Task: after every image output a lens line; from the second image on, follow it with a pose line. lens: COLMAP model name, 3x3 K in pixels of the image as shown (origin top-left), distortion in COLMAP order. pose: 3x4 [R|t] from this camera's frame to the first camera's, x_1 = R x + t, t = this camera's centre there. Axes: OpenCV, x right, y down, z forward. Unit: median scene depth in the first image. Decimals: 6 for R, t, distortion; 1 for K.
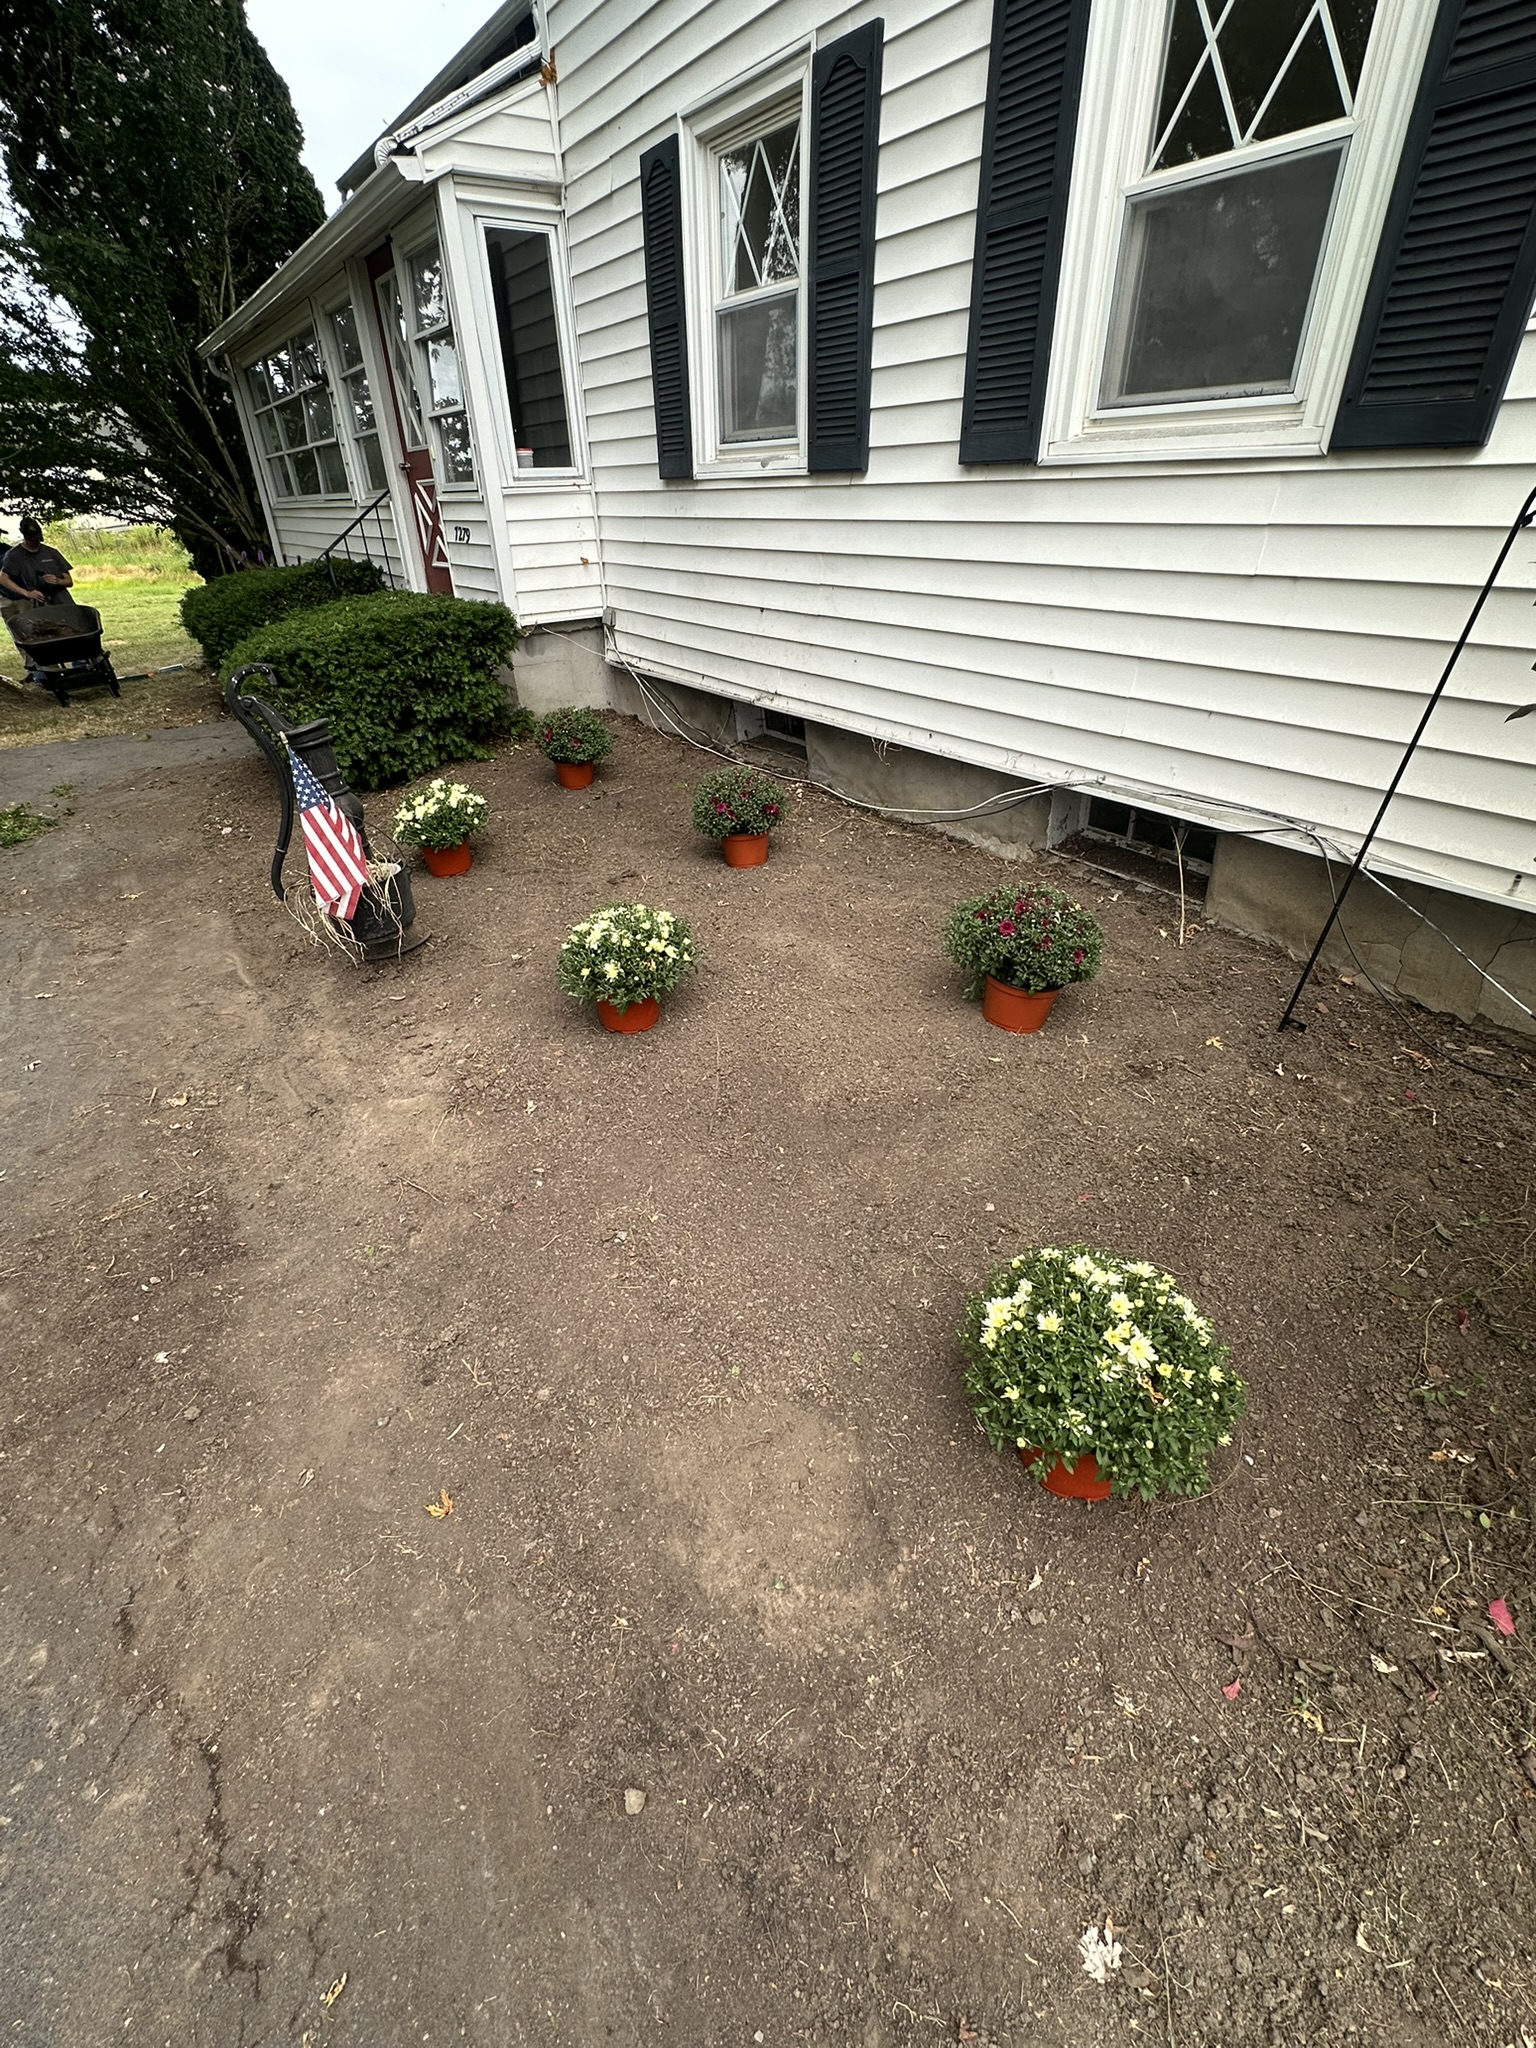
lens RADIAL K [[887.2, 0, 768.0], [0, 887.2, 1024.0], [0, 0, 1]] dist [0.001916, 0.000236]
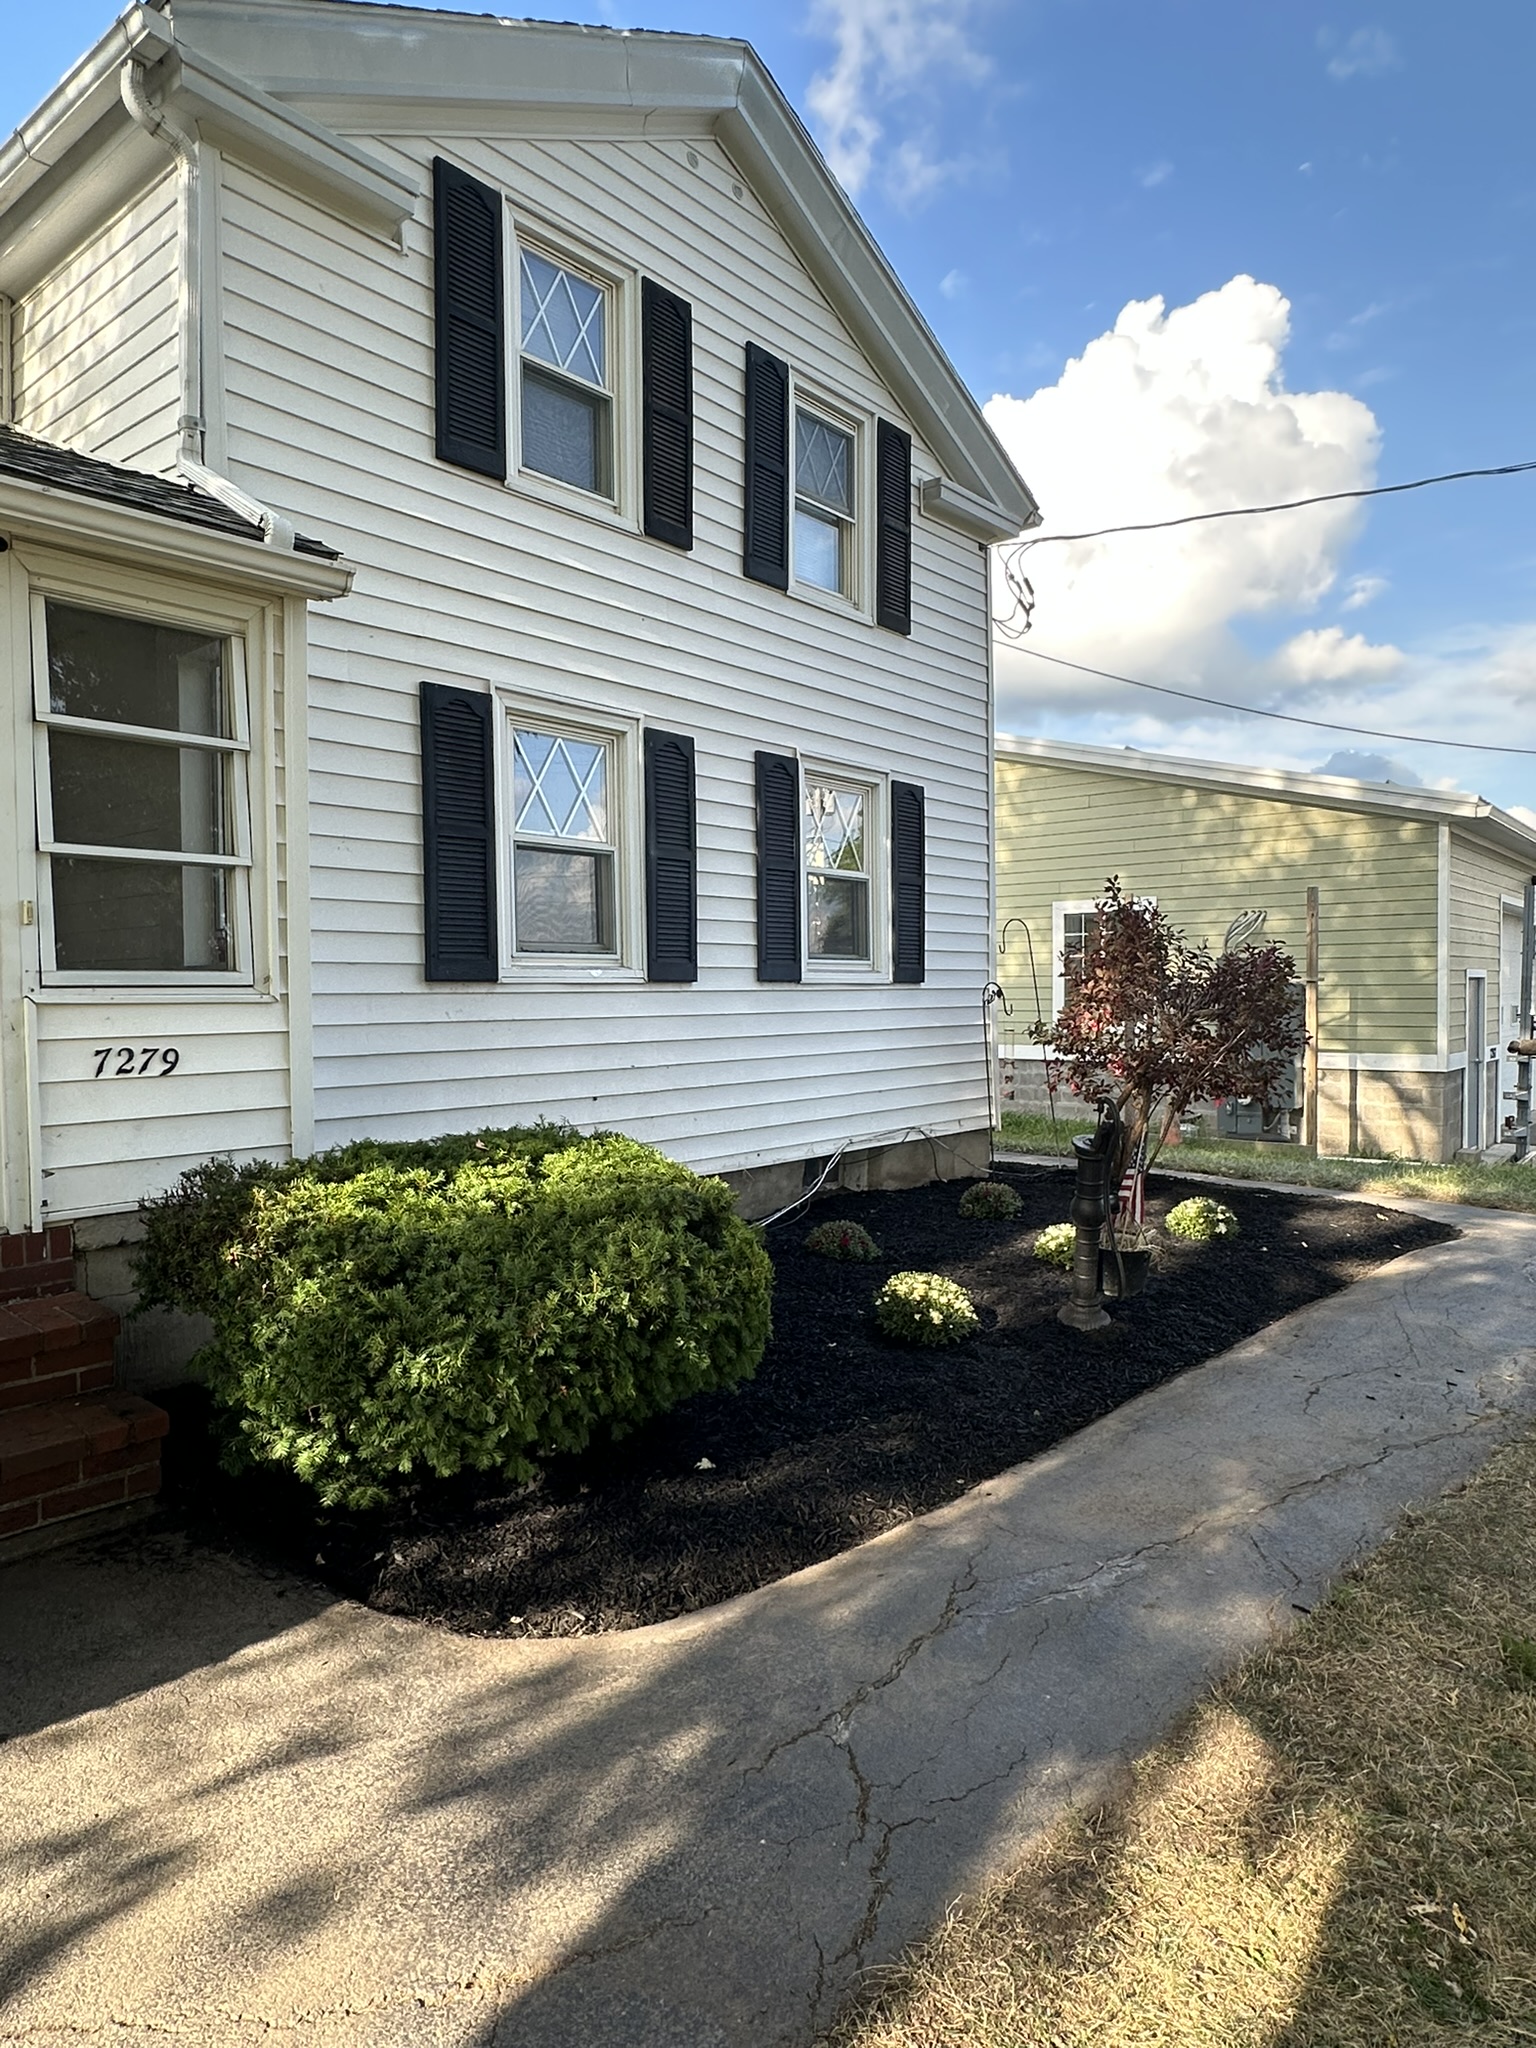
lens RADIAL K [[1278.1, 0, 768.0], [0, 1278.1, 1024.0], [0, 0, 1]] dist [-0.000668, -0.000061]
pose [[-0.251575, 0.002770, 0.967834, -1.676340], [0.516421, 0.846129, 0.131815, -0.744836], [-0.818547, 0.532971, -0.214295, 1.314762]]
